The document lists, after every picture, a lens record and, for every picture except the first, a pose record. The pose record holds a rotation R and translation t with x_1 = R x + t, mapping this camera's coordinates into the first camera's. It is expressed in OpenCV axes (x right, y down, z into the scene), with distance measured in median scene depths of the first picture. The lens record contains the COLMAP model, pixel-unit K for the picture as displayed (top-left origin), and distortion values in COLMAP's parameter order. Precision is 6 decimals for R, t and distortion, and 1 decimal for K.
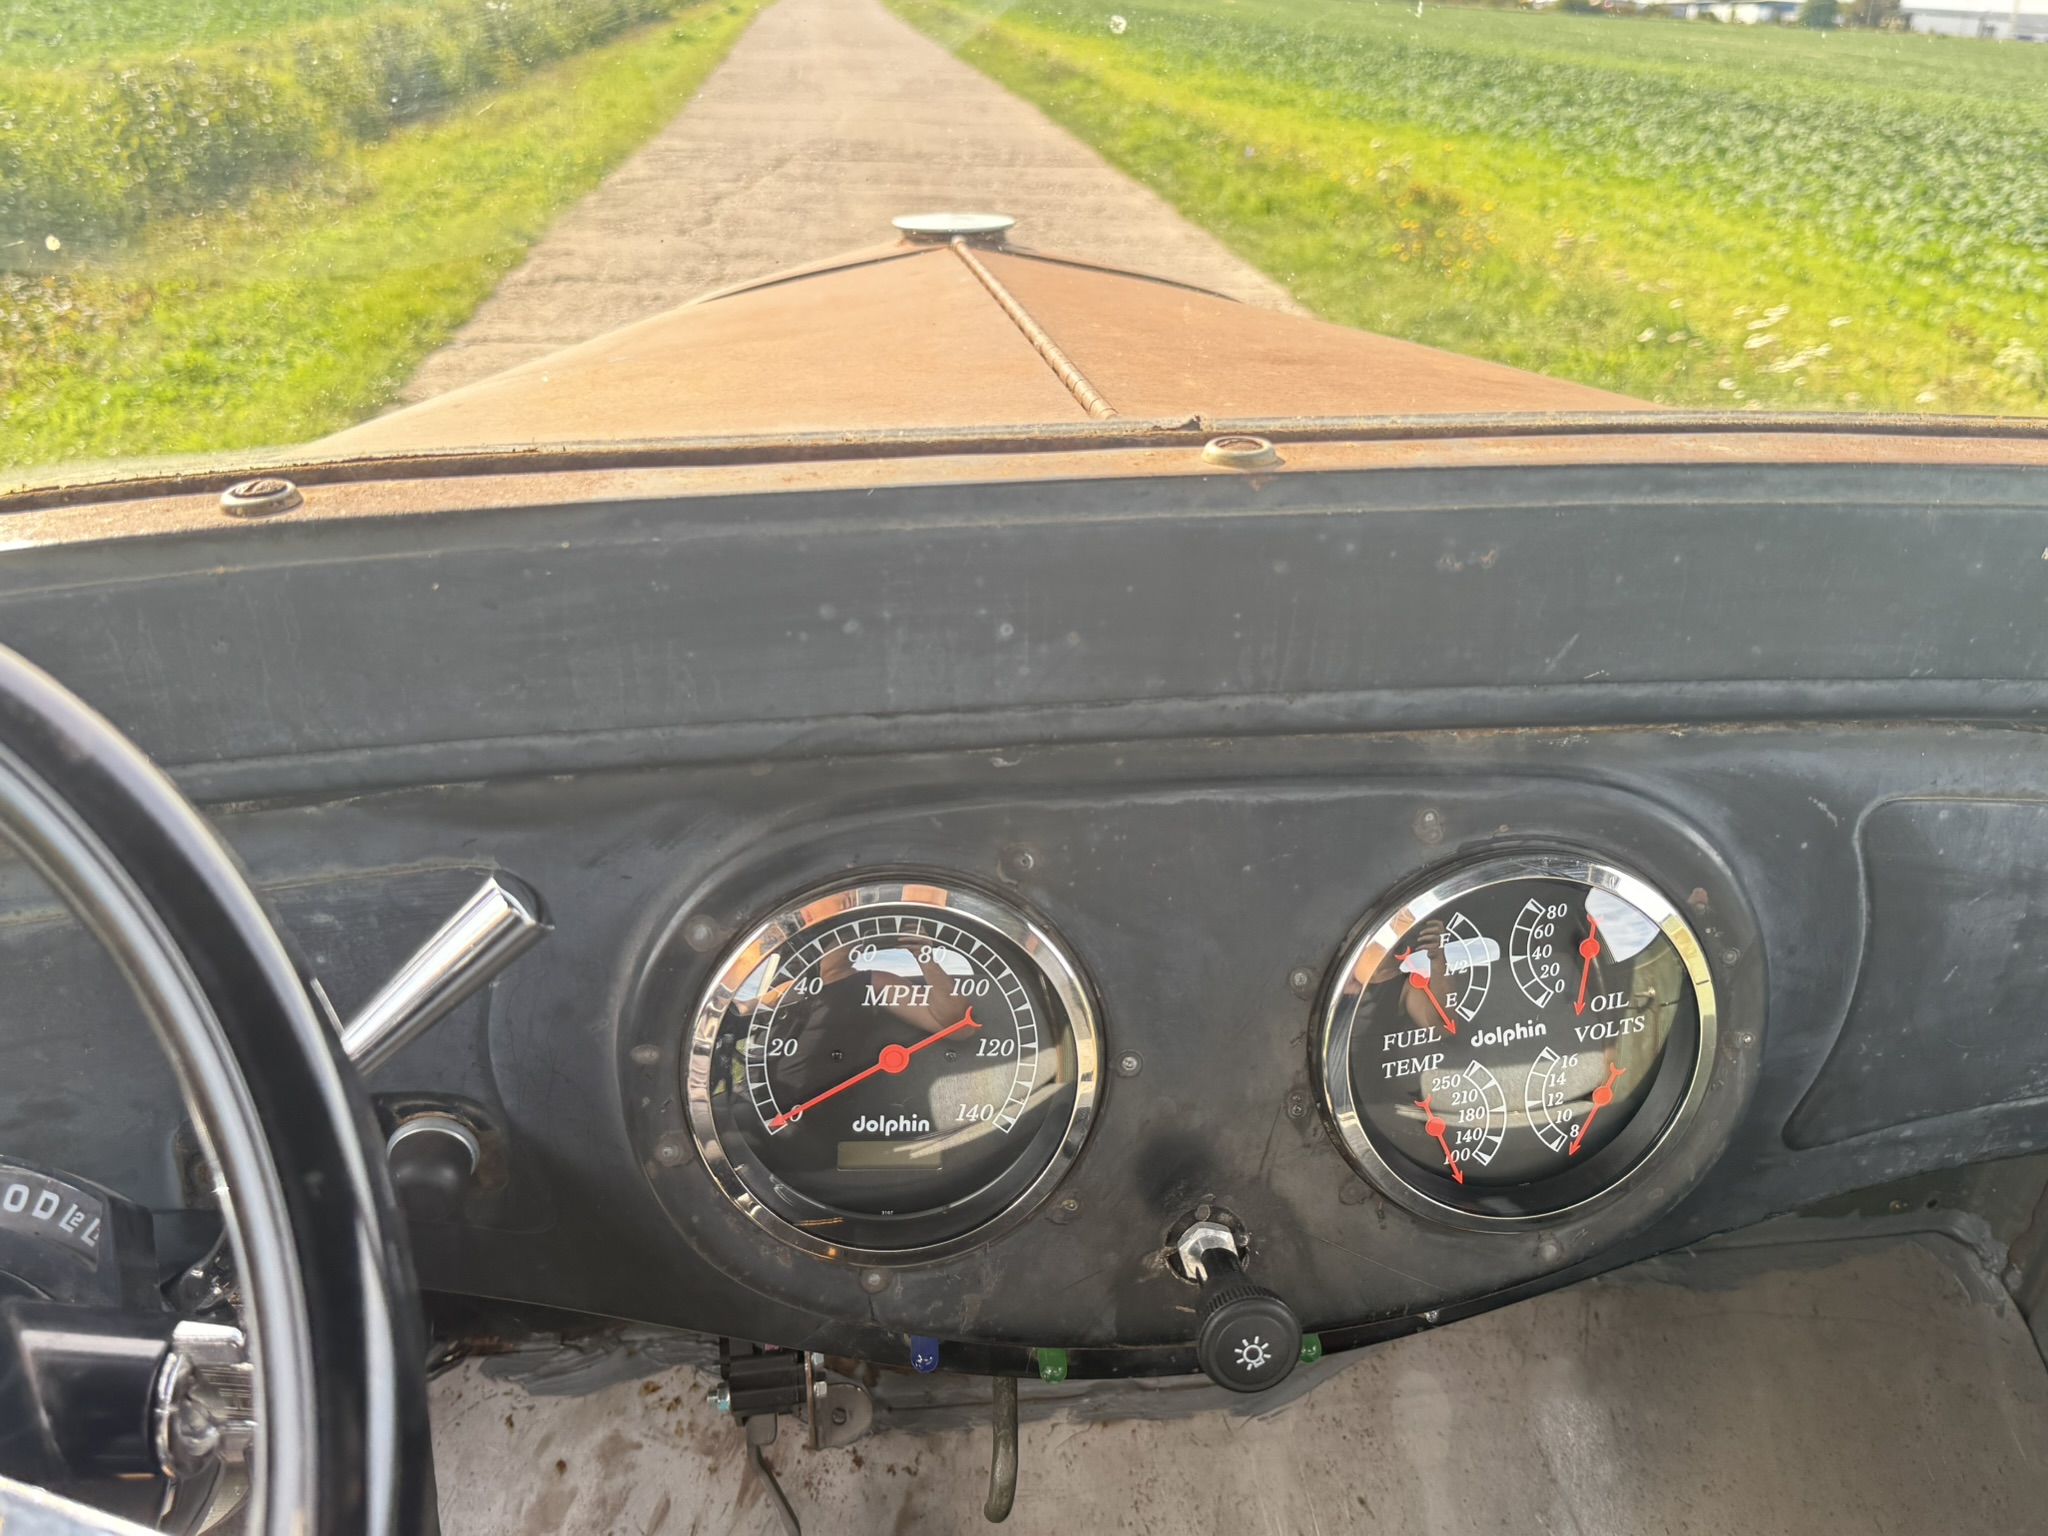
lens RADIAL K [[1786.7, 0, 1036.7], [0, 1786.7, 745.1], [0, 0, 1]] dist [0.092641, -0.163337]
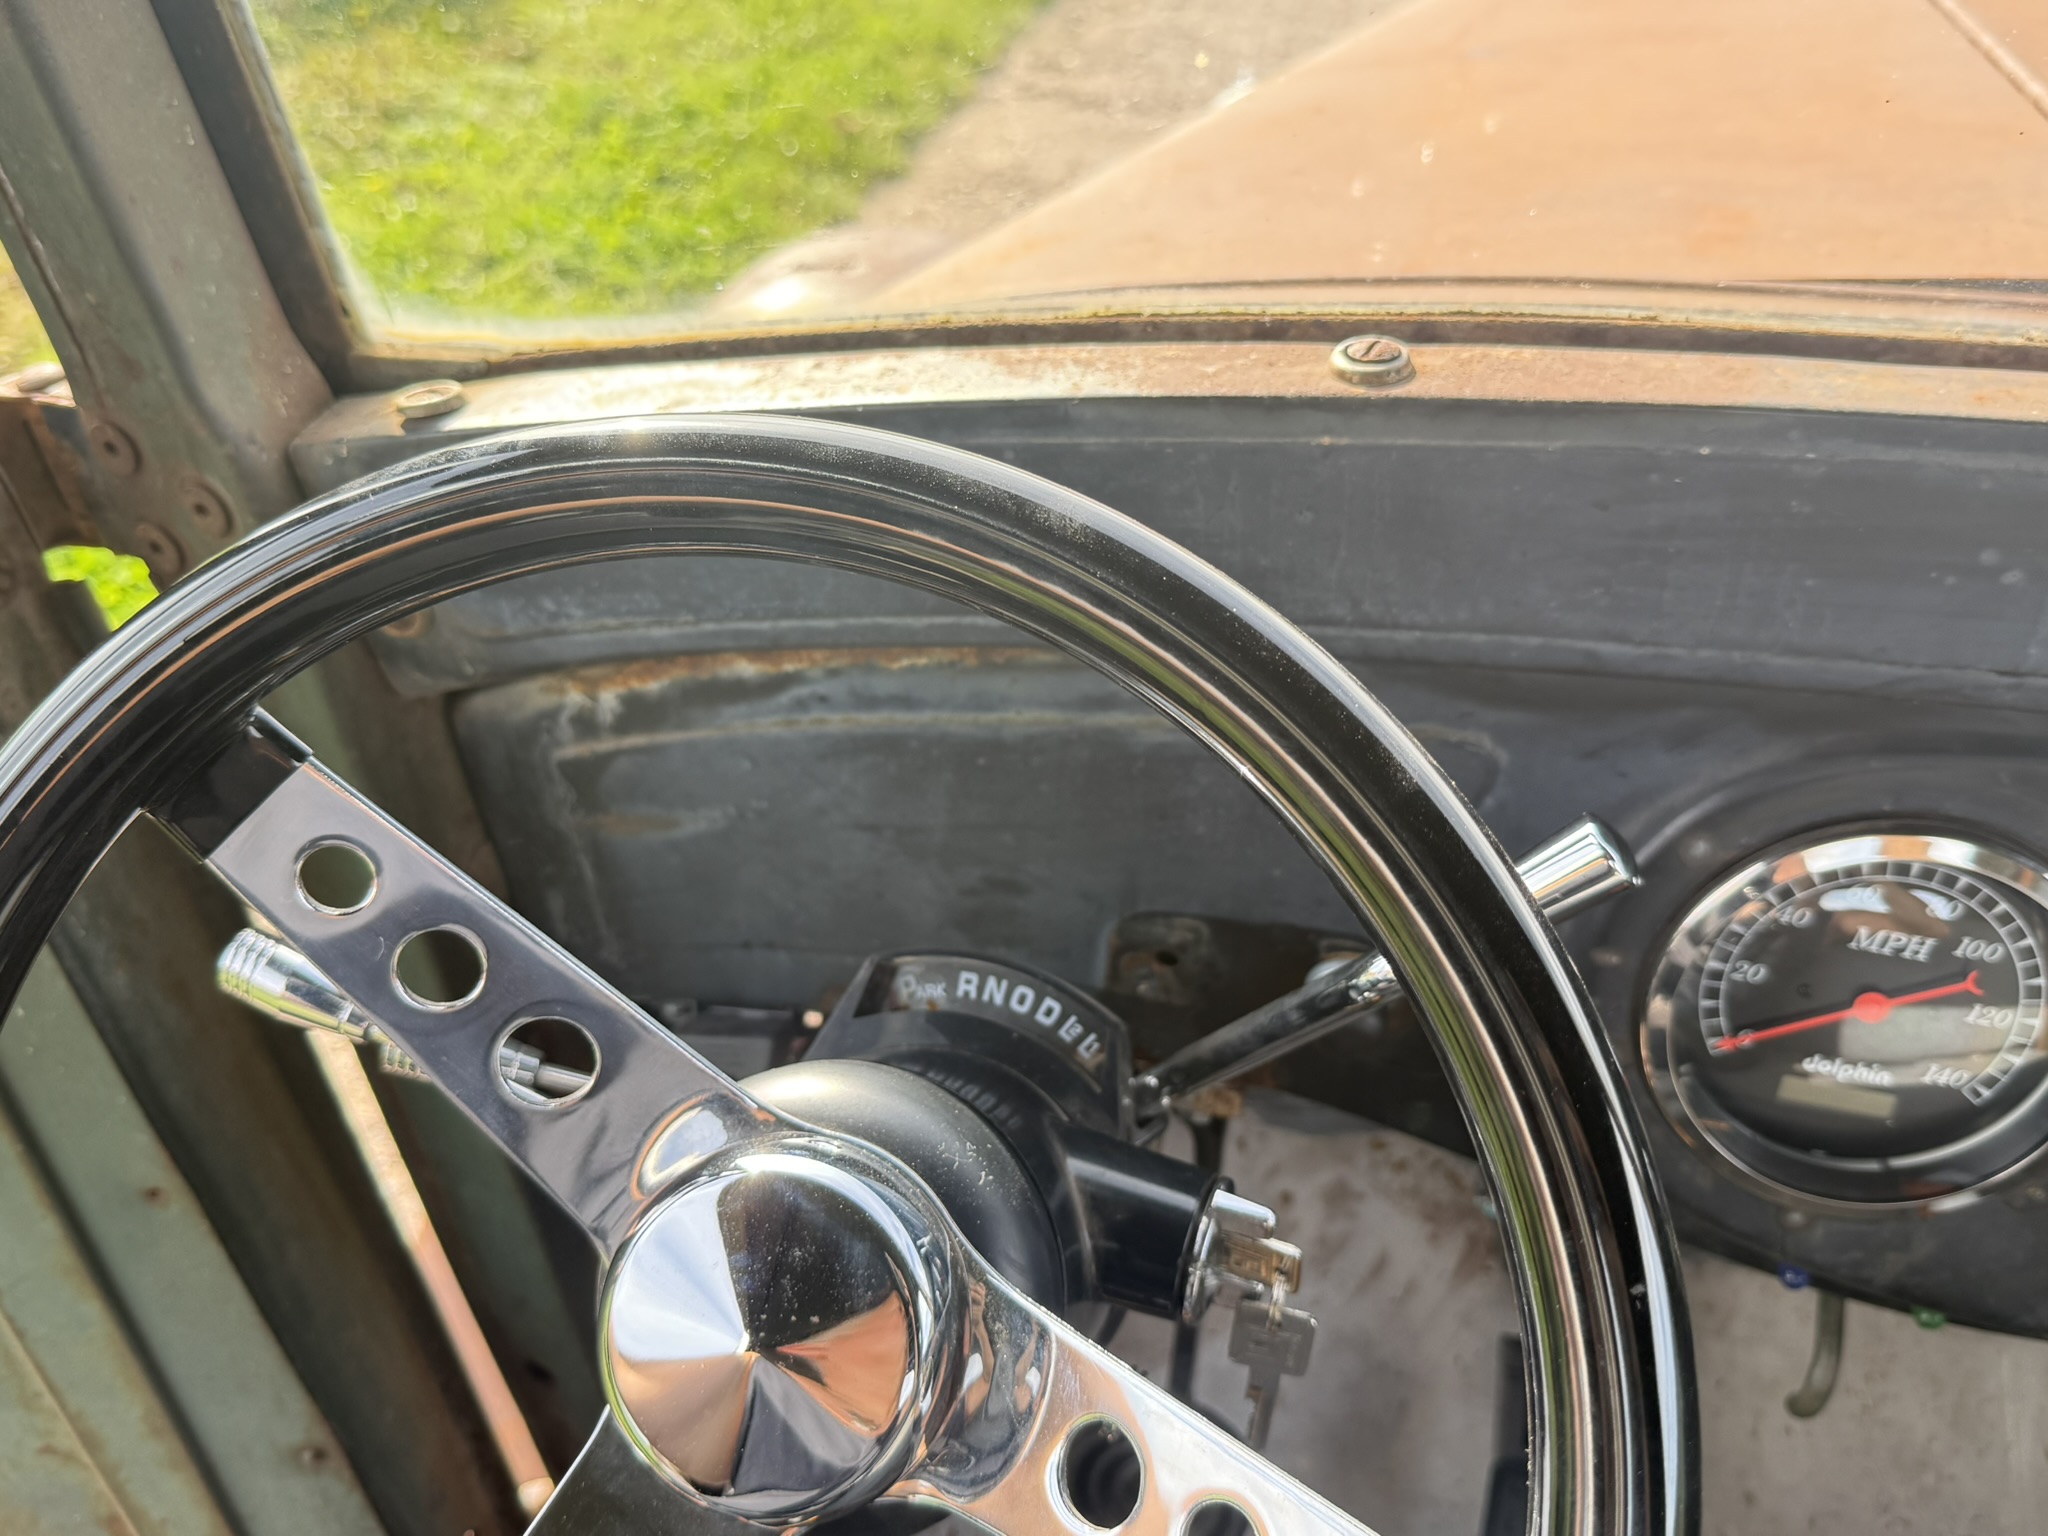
lens RADIAL K [[1786.7, 0, 946.8], [0, 1786.7, 704.3], [0, 0, 1]] dist [0.092641, -0.163337]
pose [[0.950423, 0.173413, -0.258116, -0.358452], [-0.112137, 0.965345, 0.235656, -0.155864], [0.290037, -0.195029, 0.936932, 0.035752]]
